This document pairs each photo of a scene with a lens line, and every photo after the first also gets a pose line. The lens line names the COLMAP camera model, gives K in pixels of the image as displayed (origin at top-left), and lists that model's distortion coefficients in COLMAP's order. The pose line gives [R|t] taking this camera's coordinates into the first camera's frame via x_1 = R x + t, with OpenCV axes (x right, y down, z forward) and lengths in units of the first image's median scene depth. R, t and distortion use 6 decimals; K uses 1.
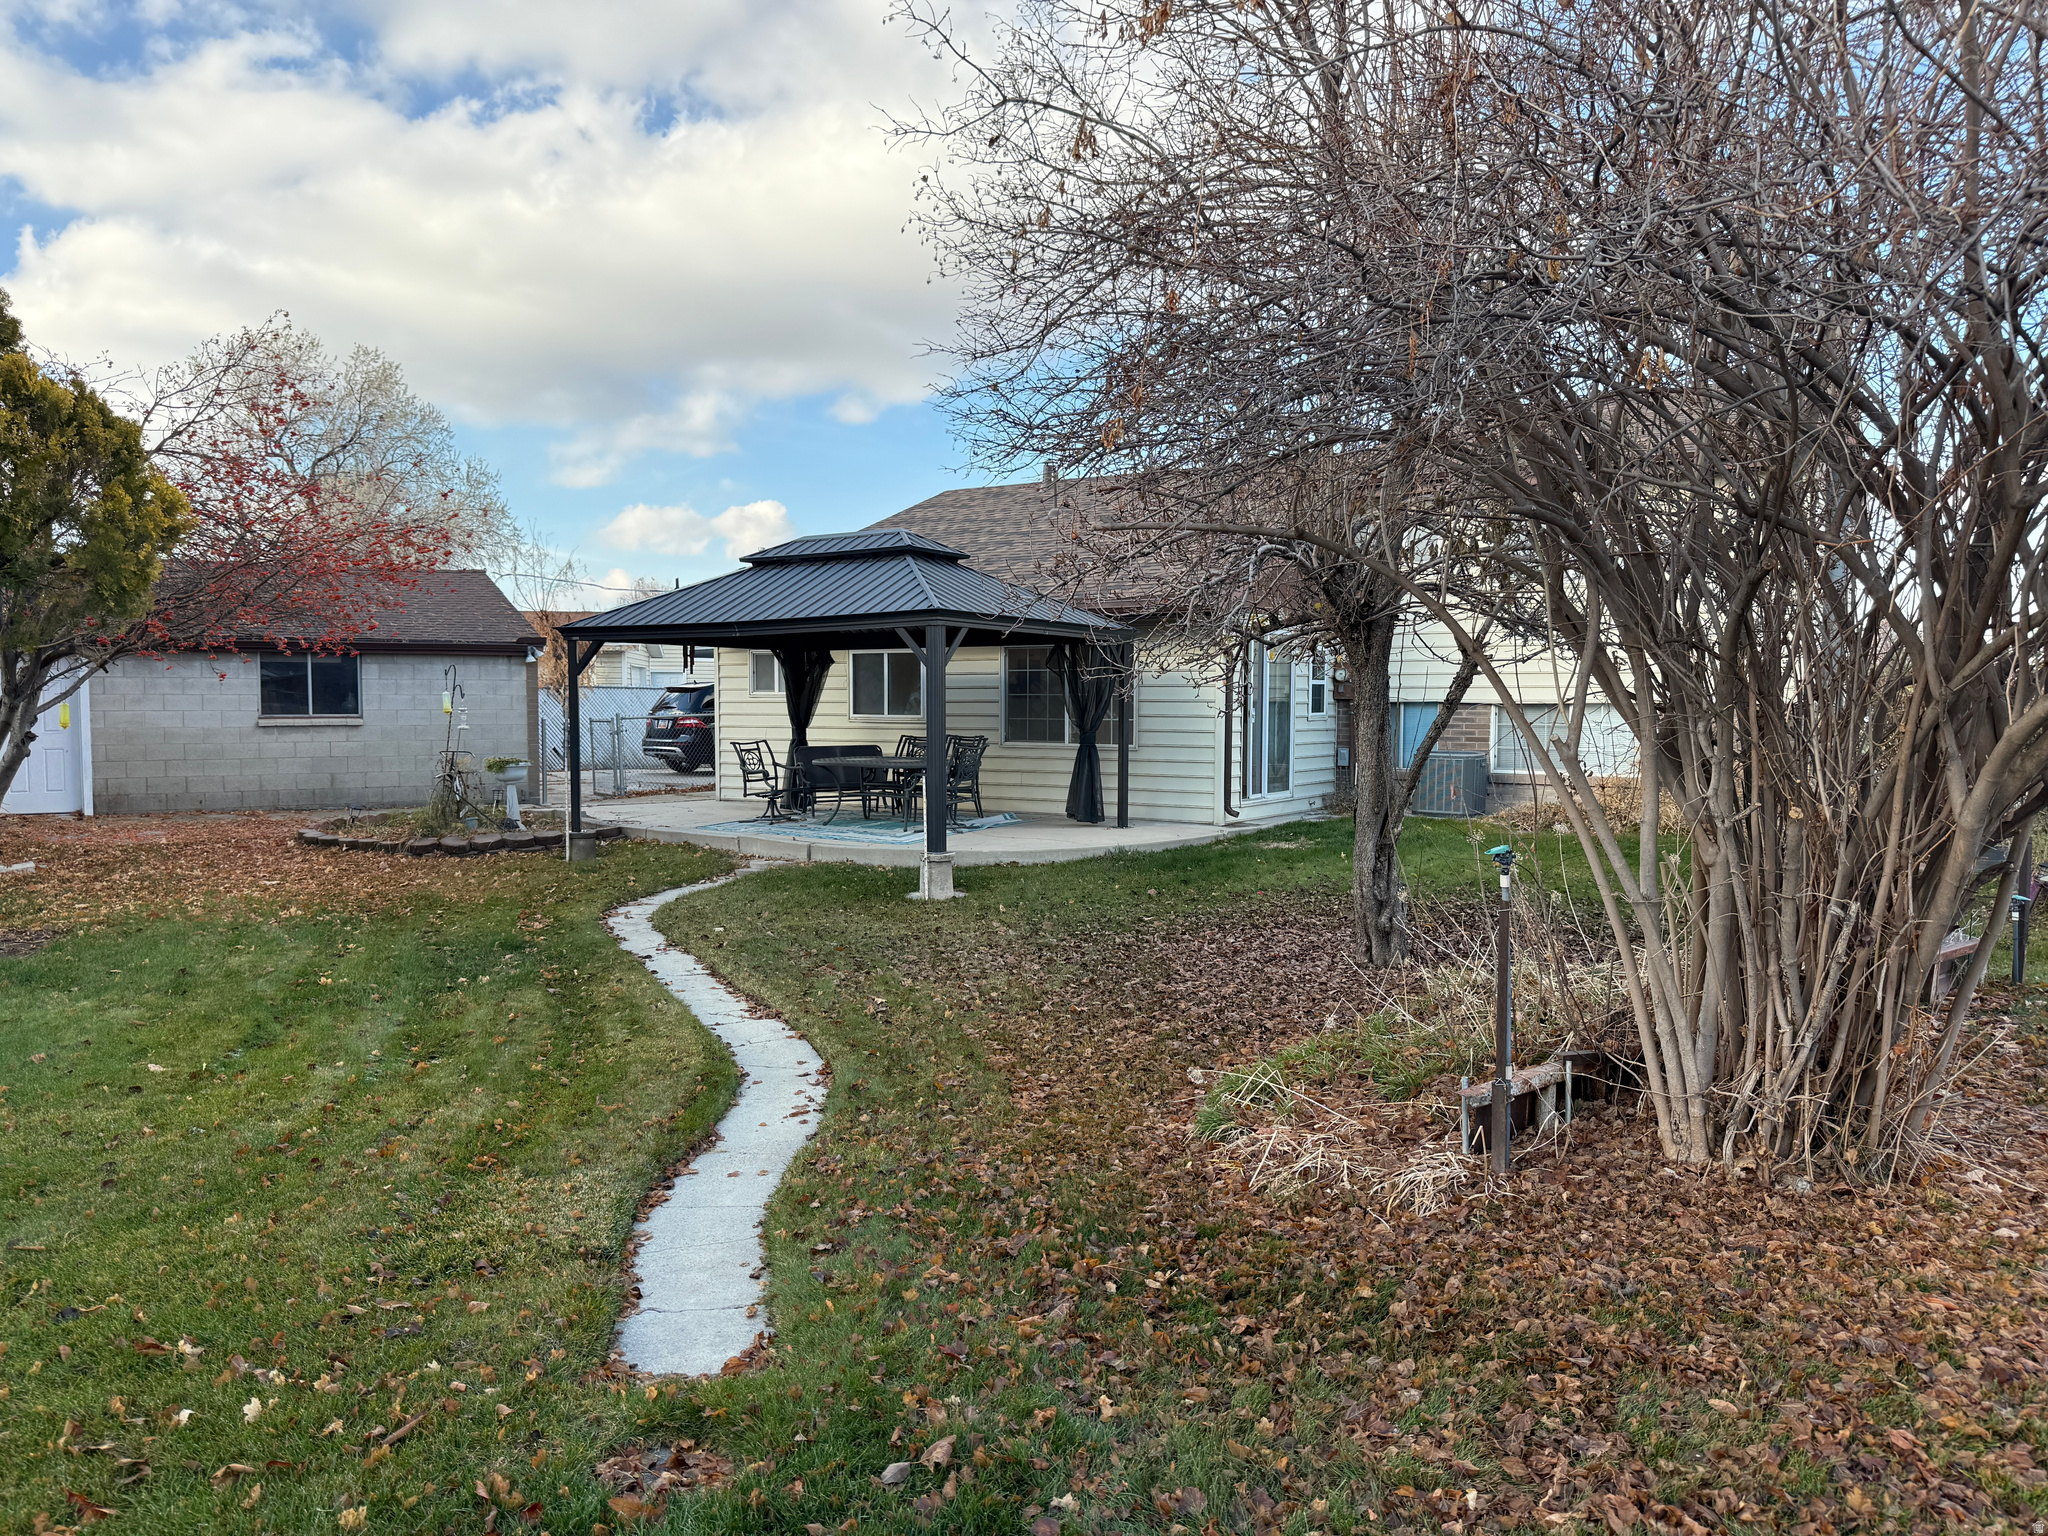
lens RADIAL K [[1436.0, 0, 1013.2], [0, 1436.0, 773.9], [0, 0, 1]] dist [0.000293, -0.002448]
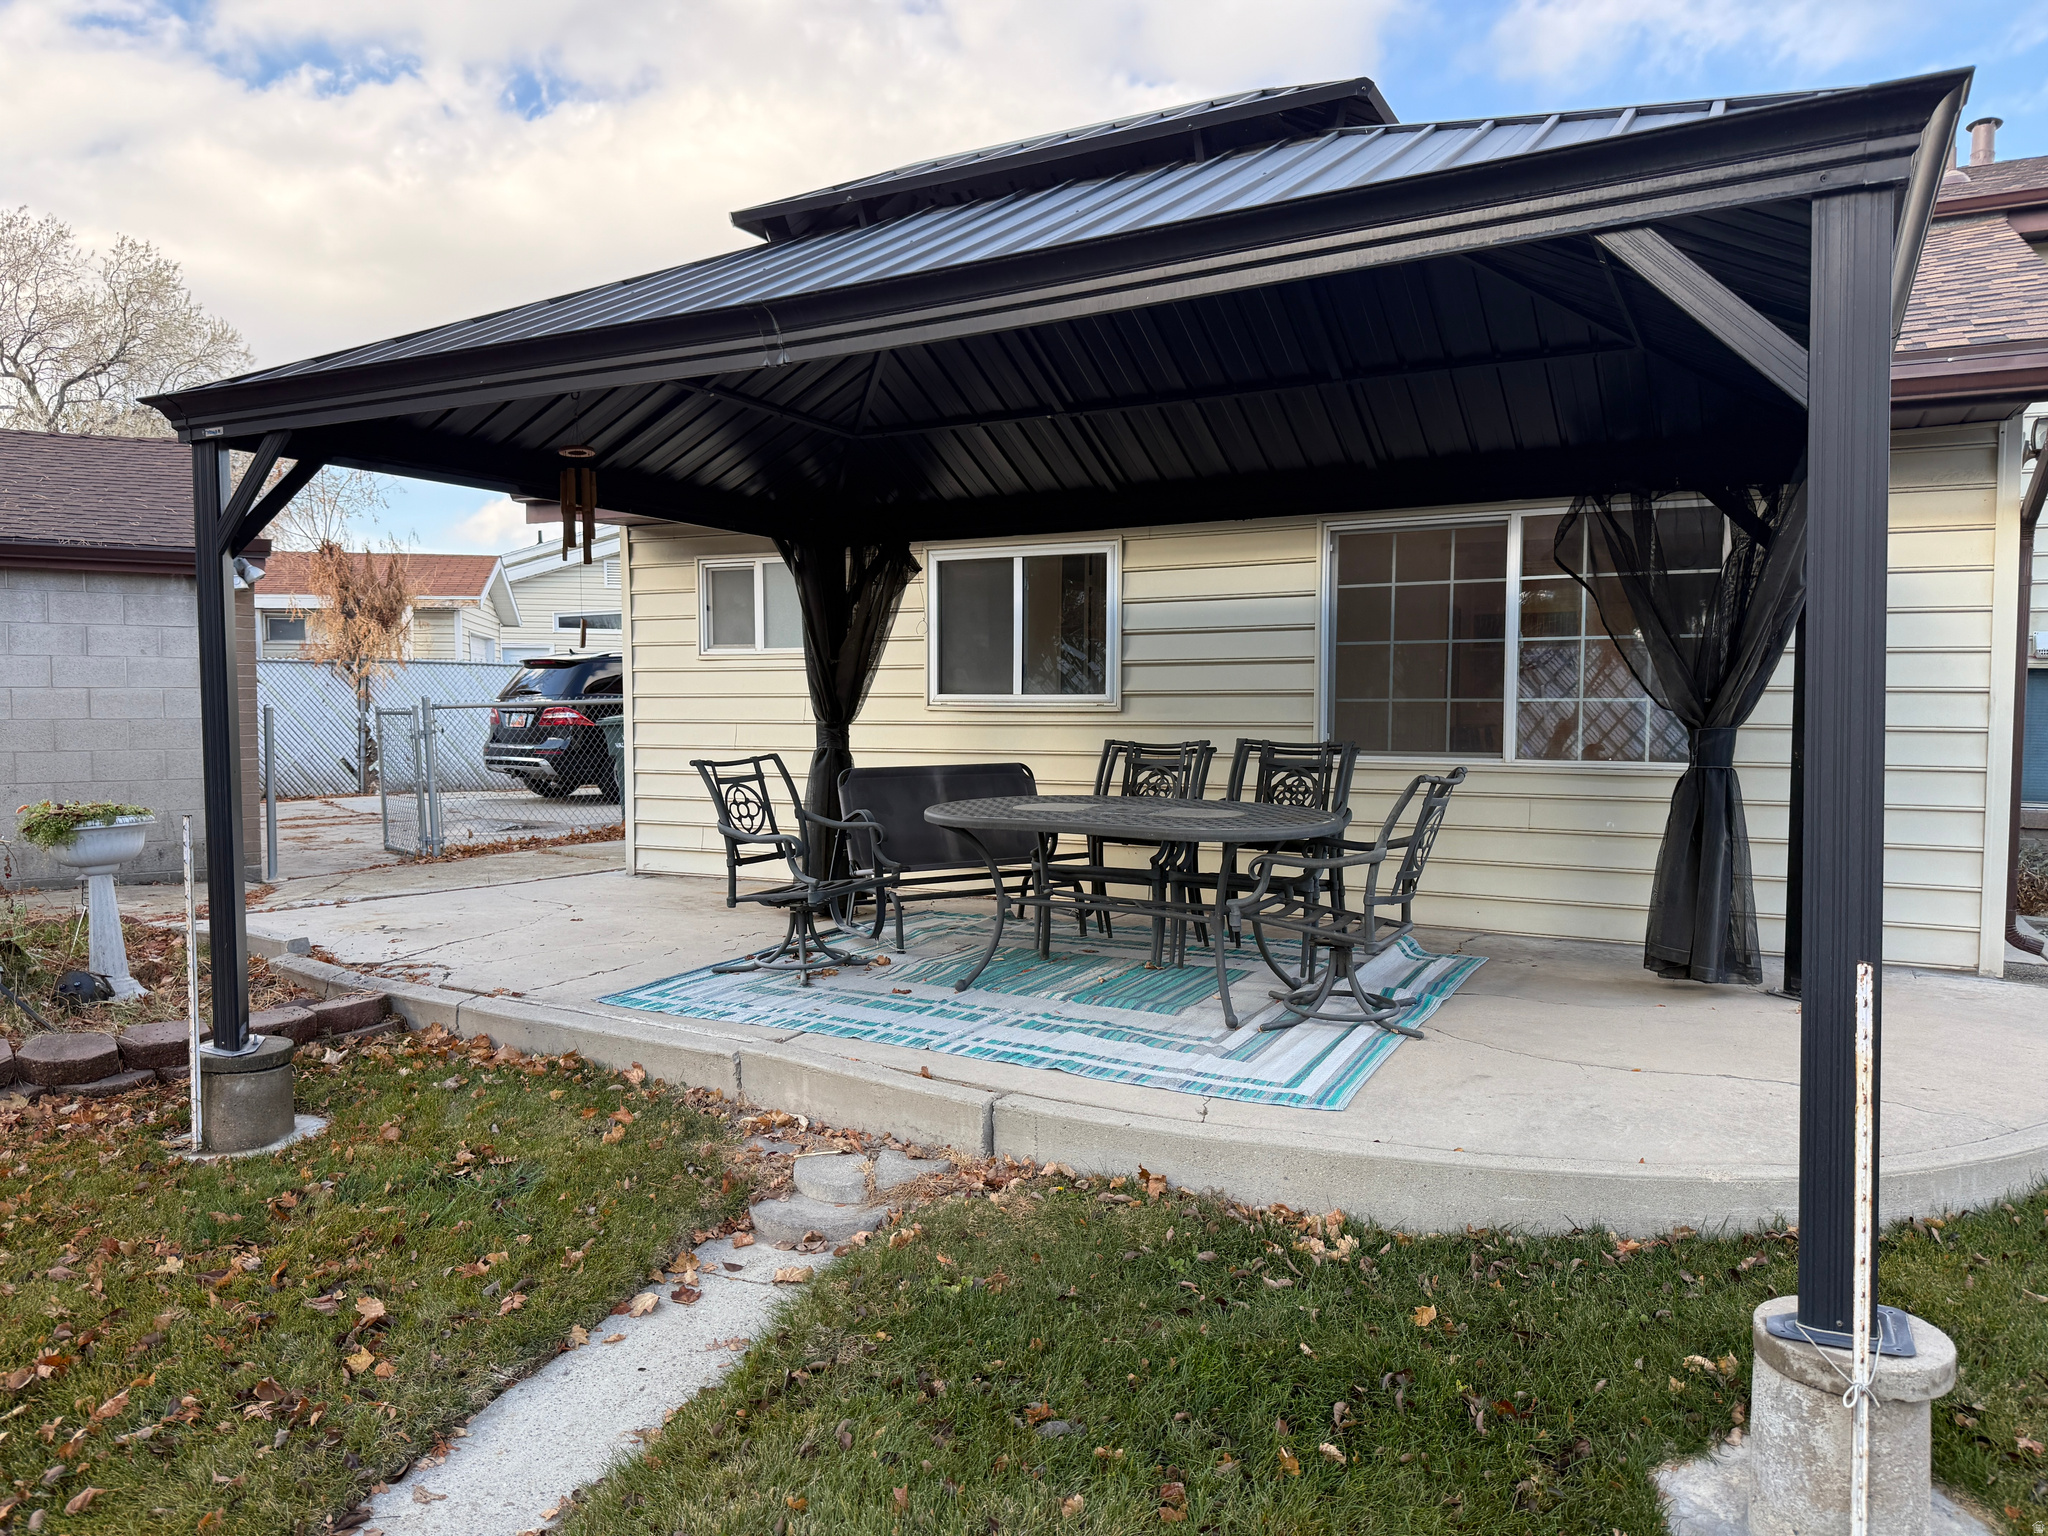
lens RADIAL K [[1436.0, 0, 1013.2], [0, 1436.0, 773.9], [0, 0, 1]] dist [0.000293, -0.002448]
pose [[0.996195, -0.003192, 0.087093, -0.120135], [0.003129, 0.999995, 0.000856, -0.015781], [-0.087095, -0.000580, 0.996200, 0.510768]]
